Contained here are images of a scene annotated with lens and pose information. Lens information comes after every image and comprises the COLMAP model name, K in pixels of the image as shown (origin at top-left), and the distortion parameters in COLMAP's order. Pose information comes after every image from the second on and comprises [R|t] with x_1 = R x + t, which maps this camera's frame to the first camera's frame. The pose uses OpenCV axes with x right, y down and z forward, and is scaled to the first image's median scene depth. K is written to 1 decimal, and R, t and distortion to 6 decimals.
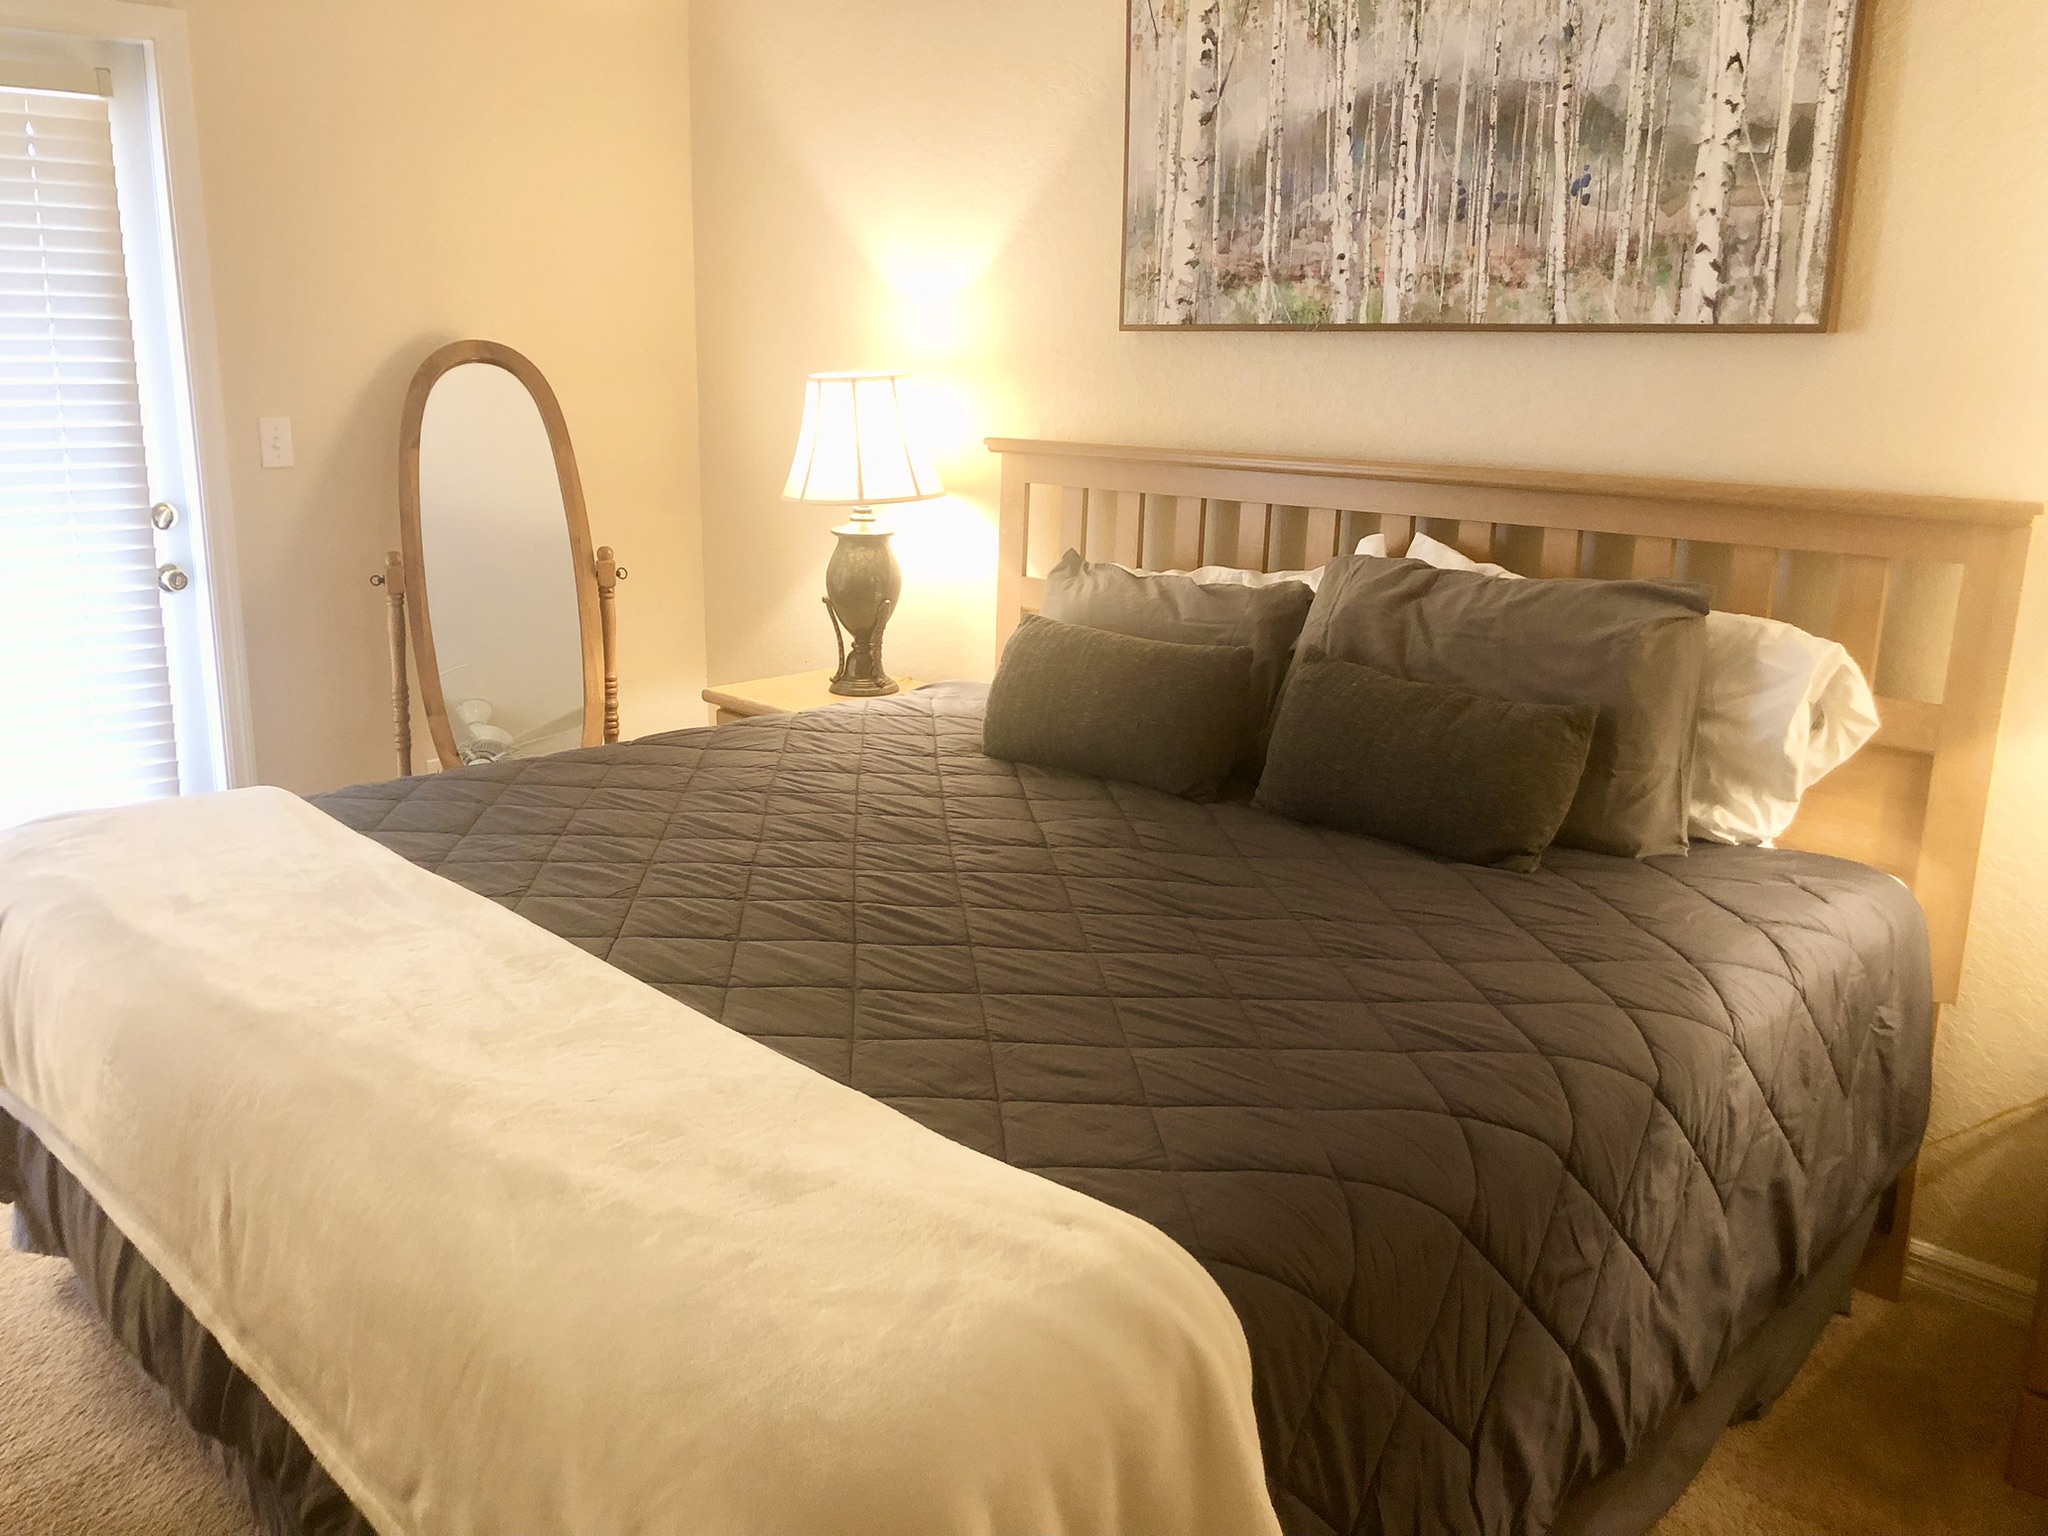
lens RADIAL K [[1688.2, 0, 1046.5], [0, 1688.2, 708.1], [0, 0, 1]] dist [0.027752, -0.042915]
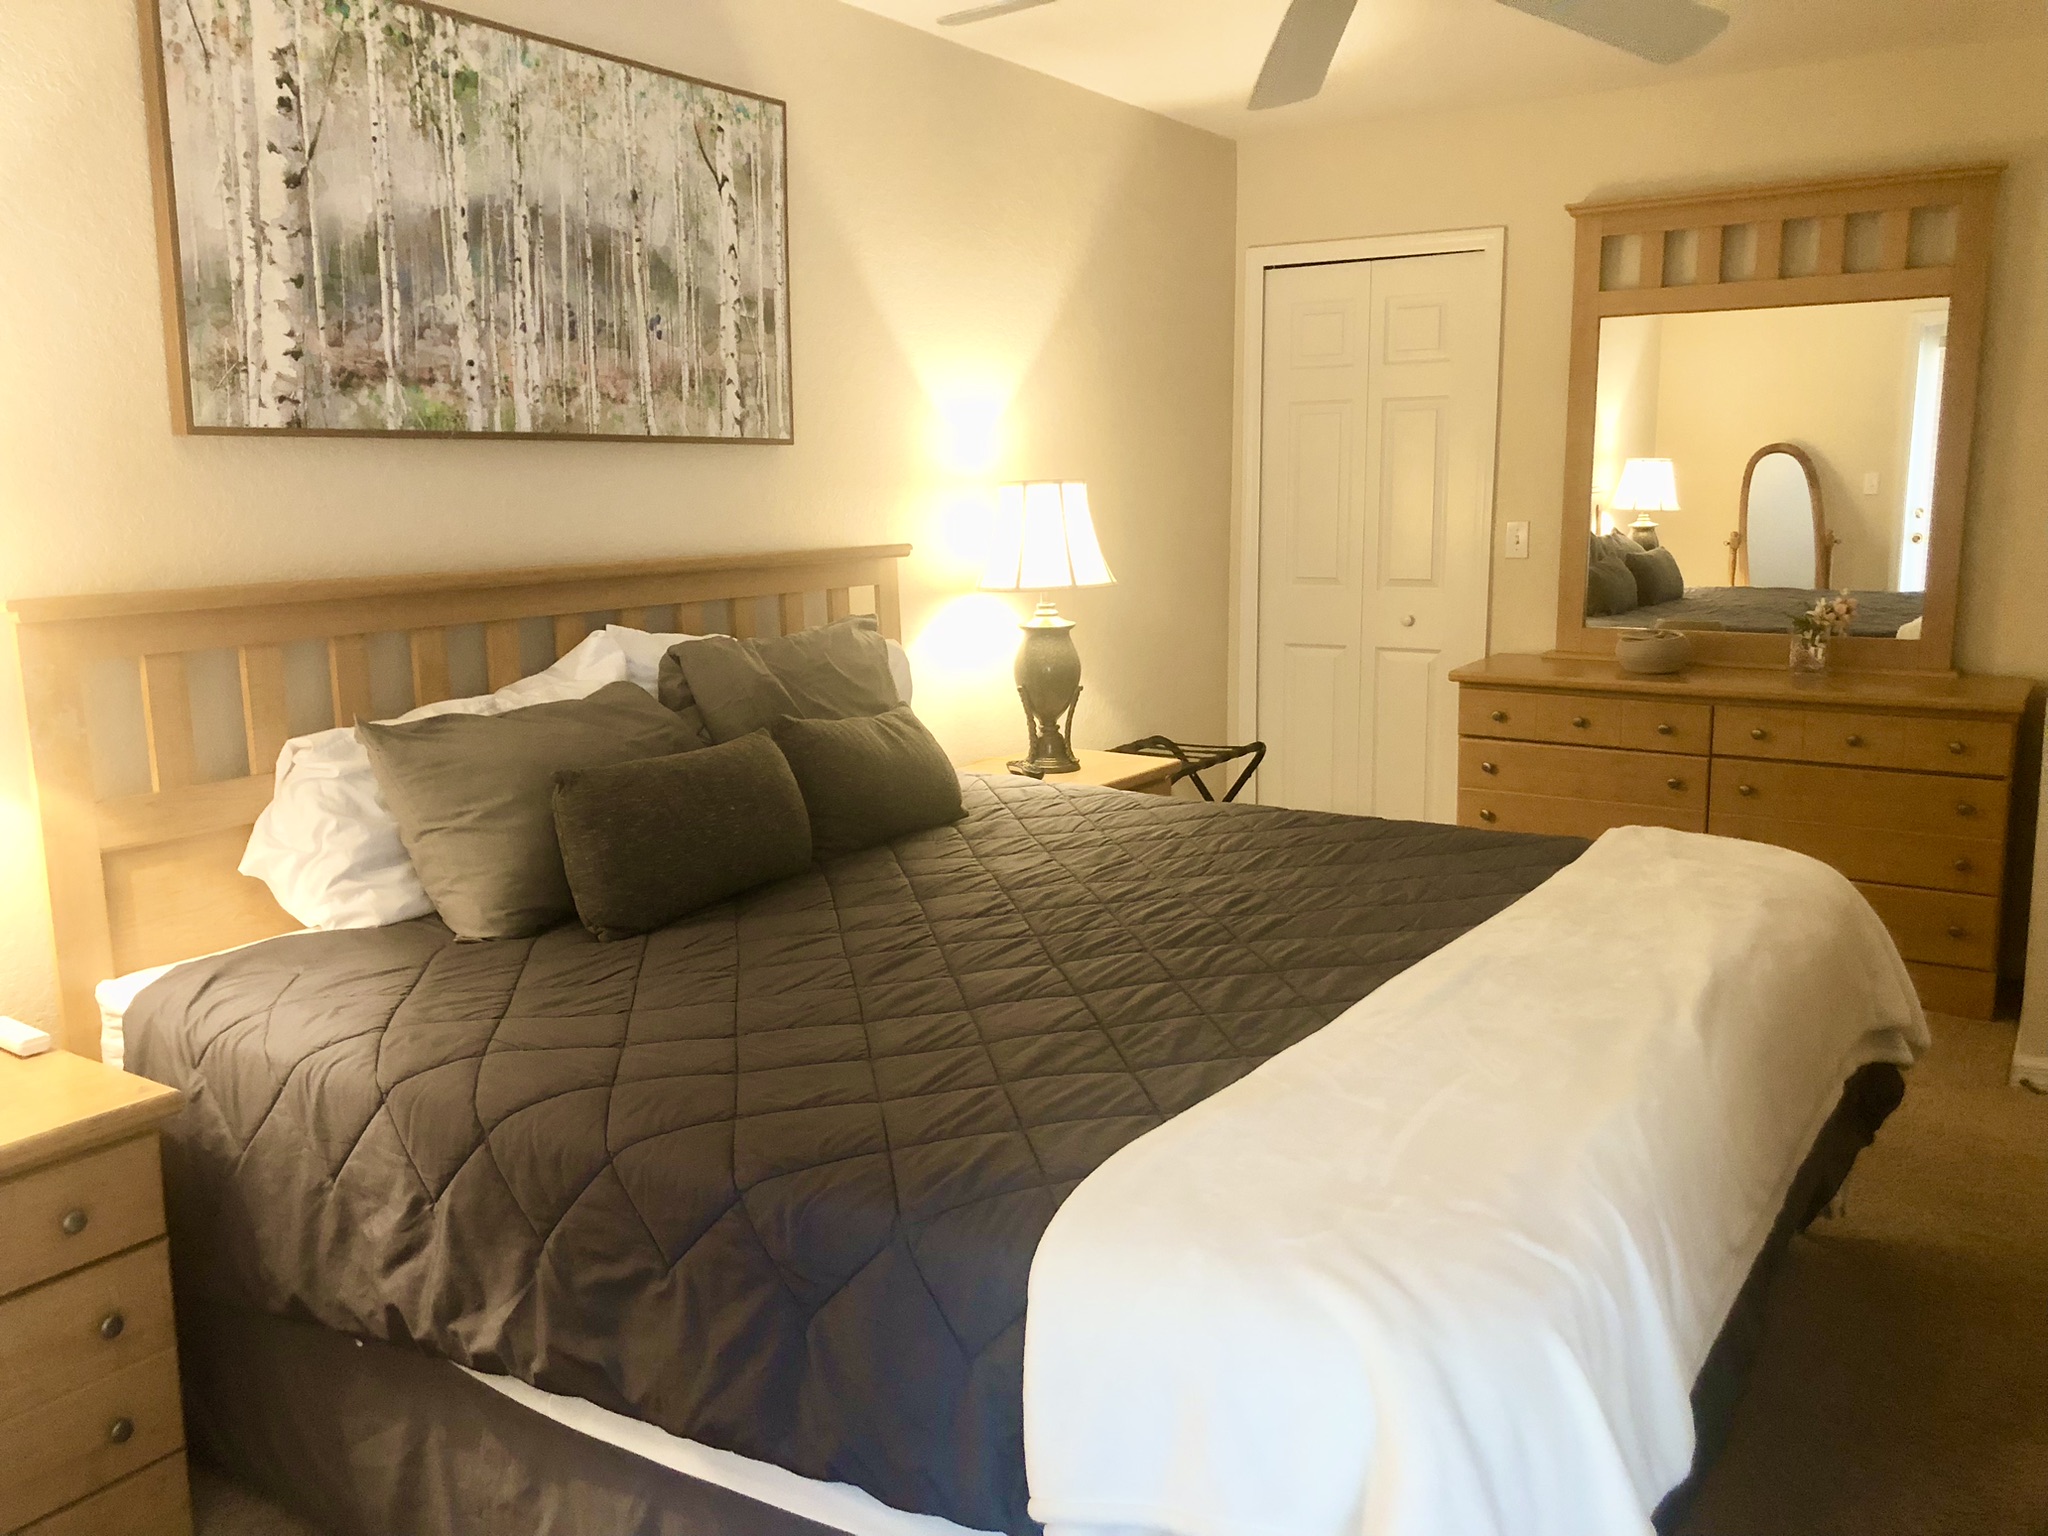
lens RADIAL K [[1688.2, 0, 1023.5], [0, 1688.2, 766.4], [0, 0, 1]] dist [0.027752, -0.042915]
pose [[-0.218392, -0.181498, 0.958834, -0.890212], [0.207498, 0.951447, 0.227361, -0.205963], [-0.953546, 0.248610, -0.170128, 0.940688]]
